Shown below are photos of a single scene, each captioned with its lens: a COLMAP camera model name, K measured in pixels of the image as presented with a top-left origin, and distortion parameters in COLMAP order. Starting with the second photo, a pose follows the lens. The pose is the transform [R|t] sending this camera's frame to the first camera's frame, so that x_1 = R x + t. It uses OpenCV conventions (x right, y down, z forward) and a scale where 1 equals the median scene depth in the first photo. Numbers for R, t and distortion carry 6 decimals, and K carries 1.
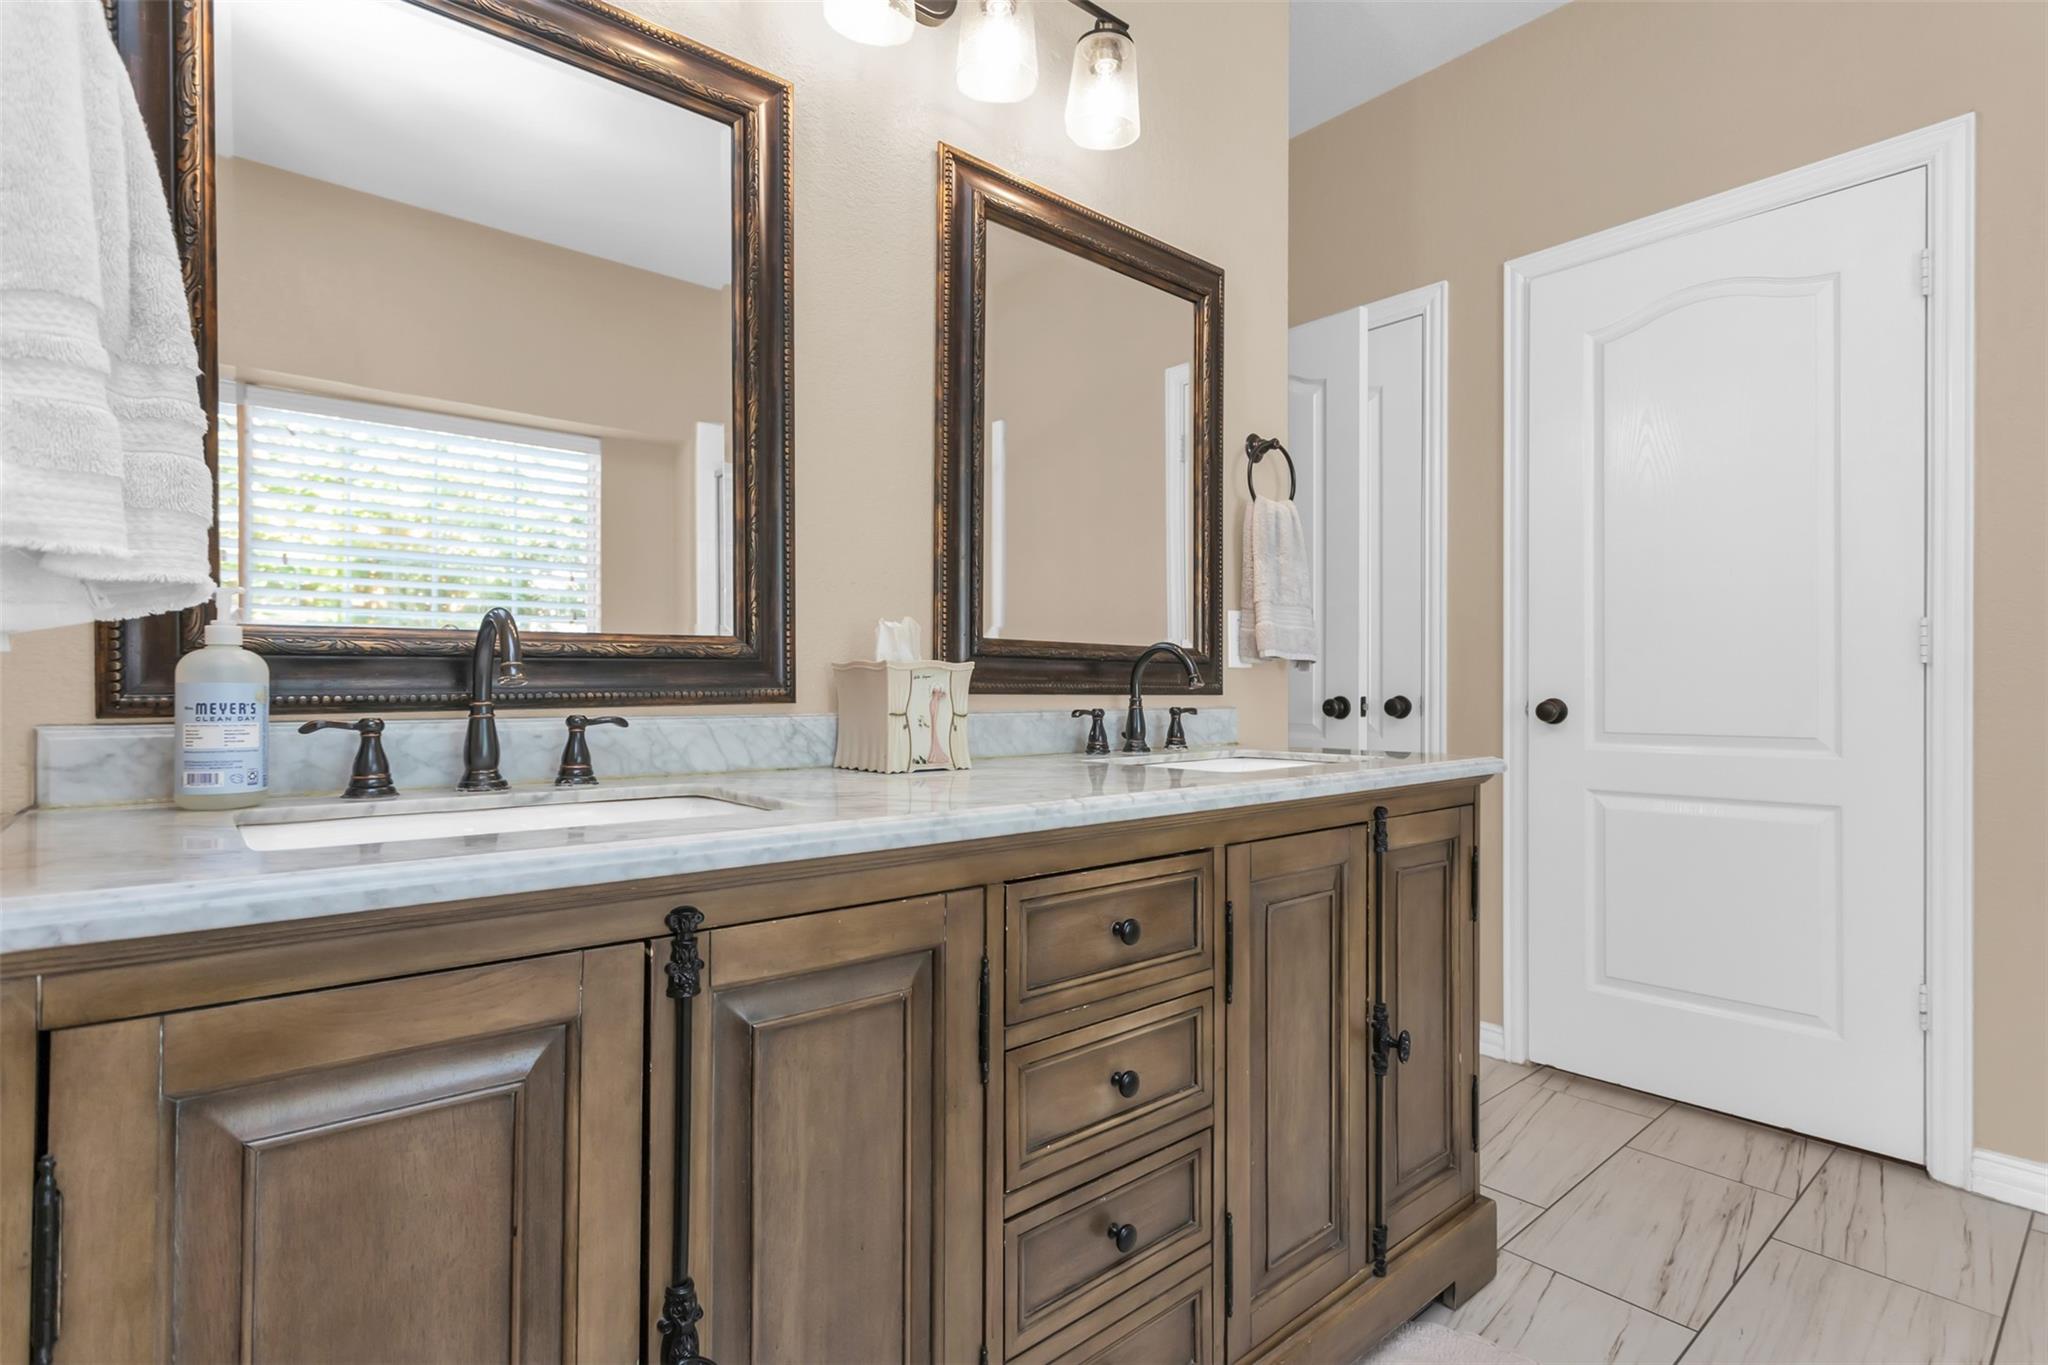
lens RADIAL K [[990.3, 0, 1022.7], [0, 990.3, 681.3], [0, 0, 1]] dist [0.001254, 0.001801]
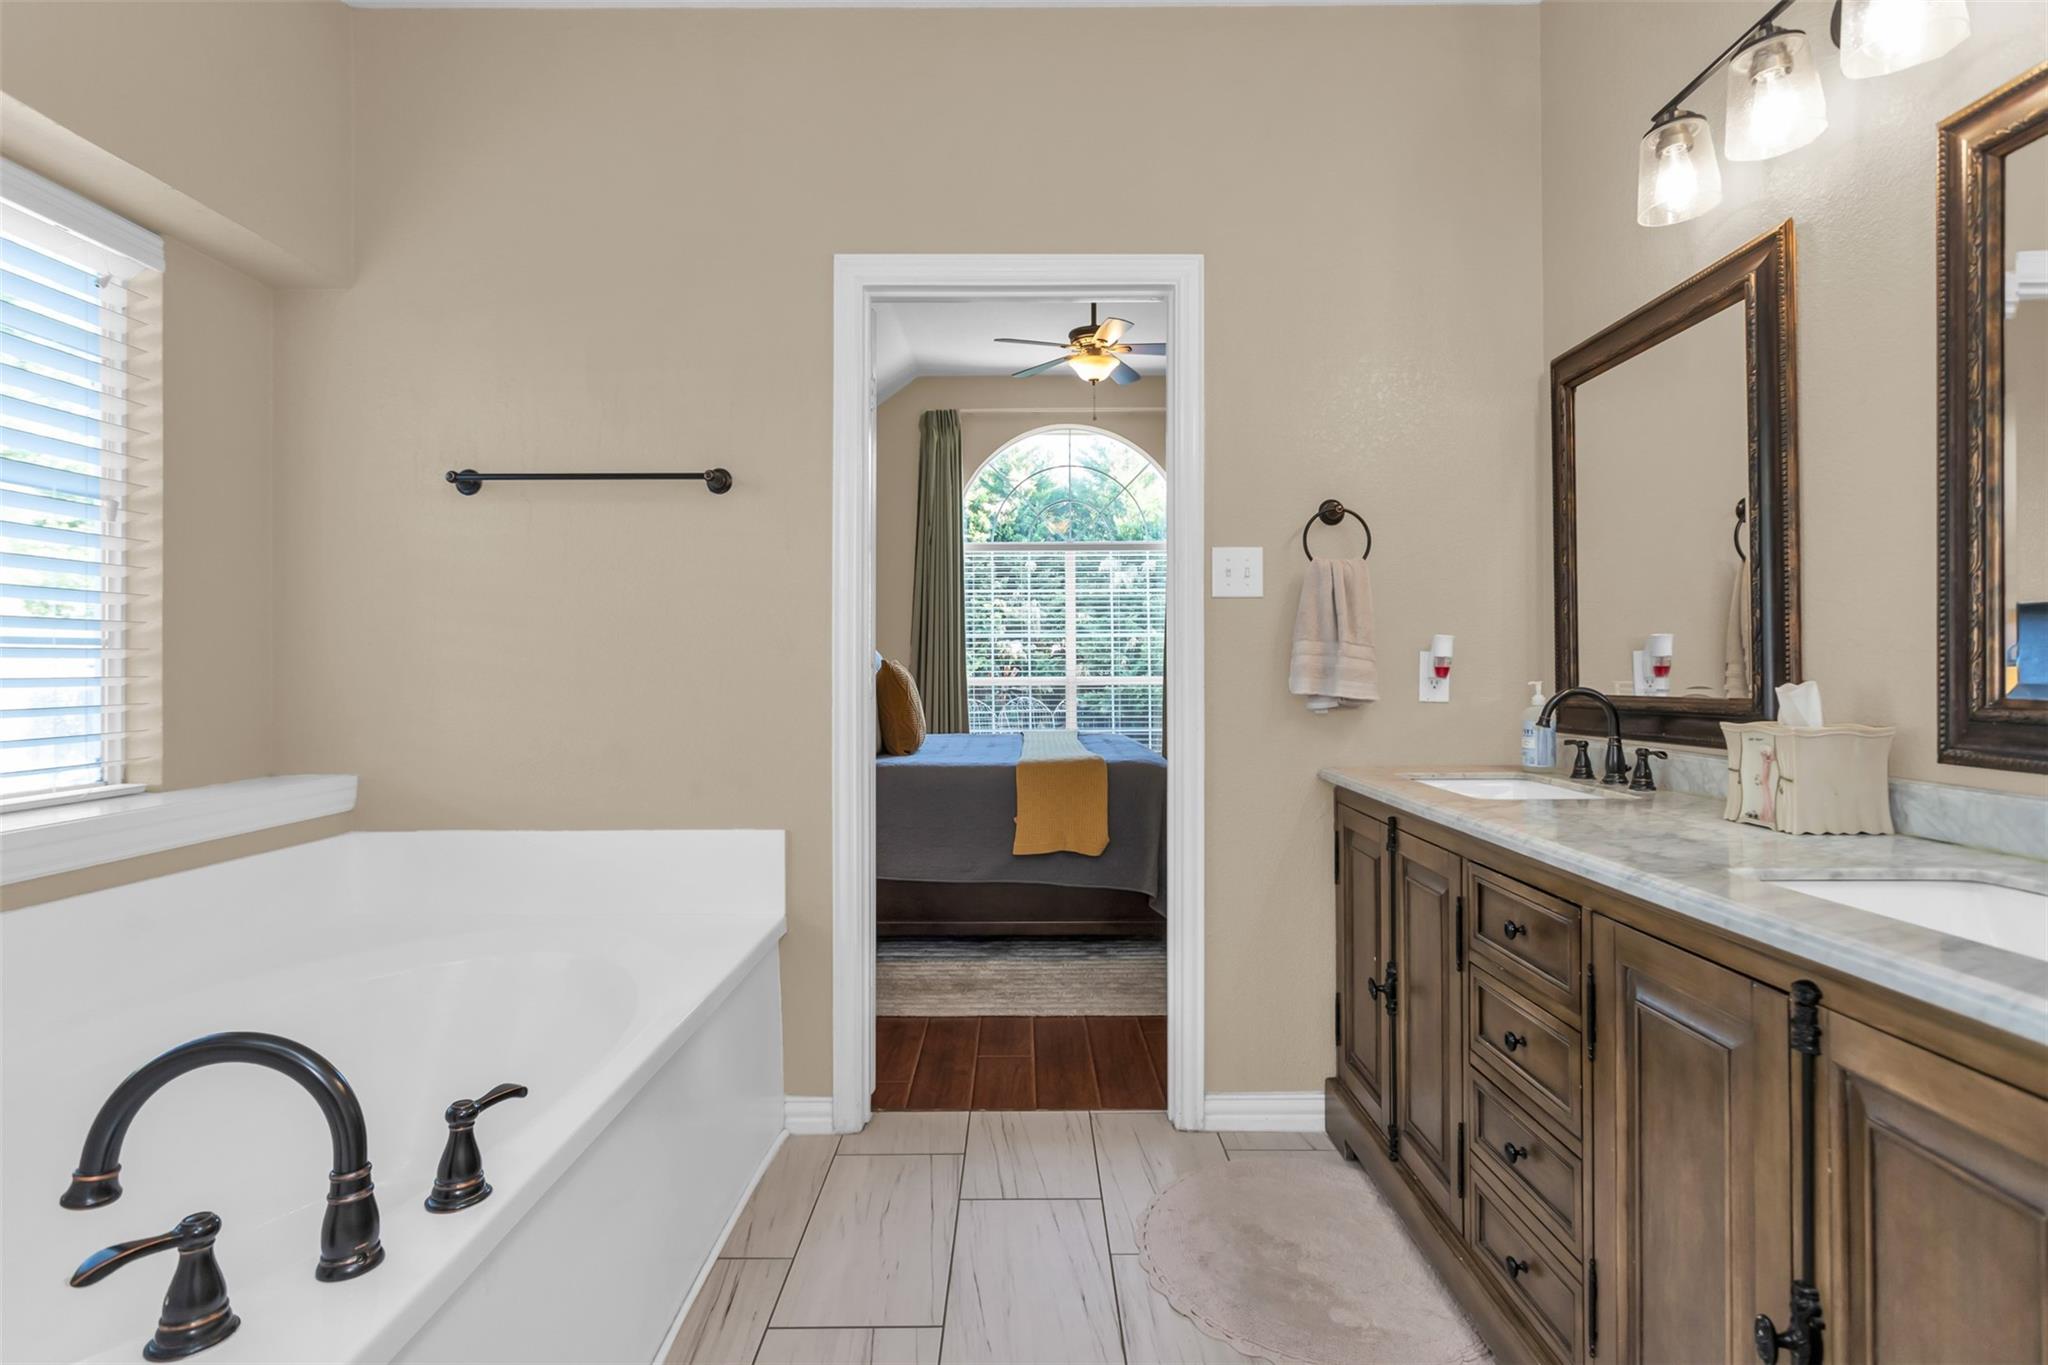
lens RADIAL K [[990.3, 0, 1022.7], [0, 990.3, 681.3], [0, 0, 1]] dist [0.001254, 0.001801]
pose [[-0.652505, 0.011057, -0.757703, 1.396355], [0.008304, 0.999938, 0.007441, -0.092172], [0.757739, -0.001437, -0.652557, 1.224804]]
